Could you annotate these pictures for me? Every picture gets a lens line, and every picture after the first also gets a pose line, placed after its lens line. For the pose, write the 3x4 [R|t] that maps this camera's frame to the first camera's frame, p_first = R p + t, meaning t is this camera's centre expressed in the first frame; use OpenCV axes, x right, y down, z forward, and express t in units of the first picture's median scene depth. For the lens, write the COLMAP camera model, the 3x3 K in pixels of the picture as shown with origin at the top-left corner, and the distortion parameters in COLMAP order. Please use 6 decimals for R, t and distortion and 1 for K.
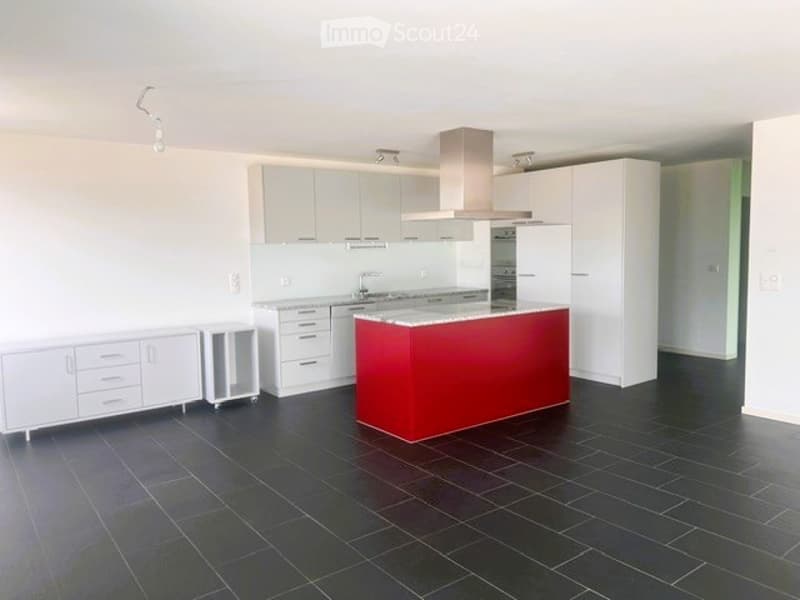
lens RADIAL K [[601.0, 0, 403.1], [0, 601.0, 294.5], [0, 0, 1]] dist [0.042679, -0.041590]
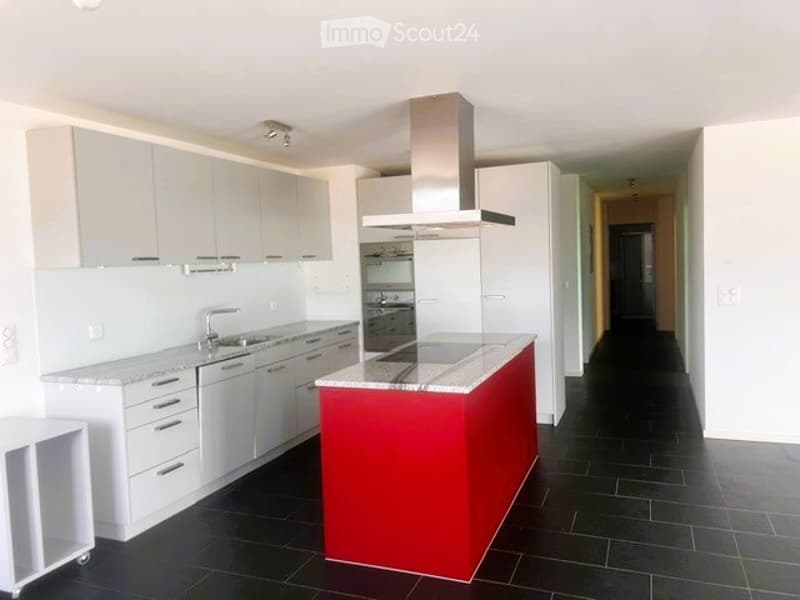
lens RADIAL K [[601.0, 0, 403.8], [0, 601.0, 291.5], [0, 0, 1]] dist [0.042679, -0.041590]
pose [[0.851206, -0.040628, 0.523258, -0.265128], [0.063609, 0.997636, -0.026015, -0.028475], [-0.520964, 0.055428, 0.851777, 0.367906]]
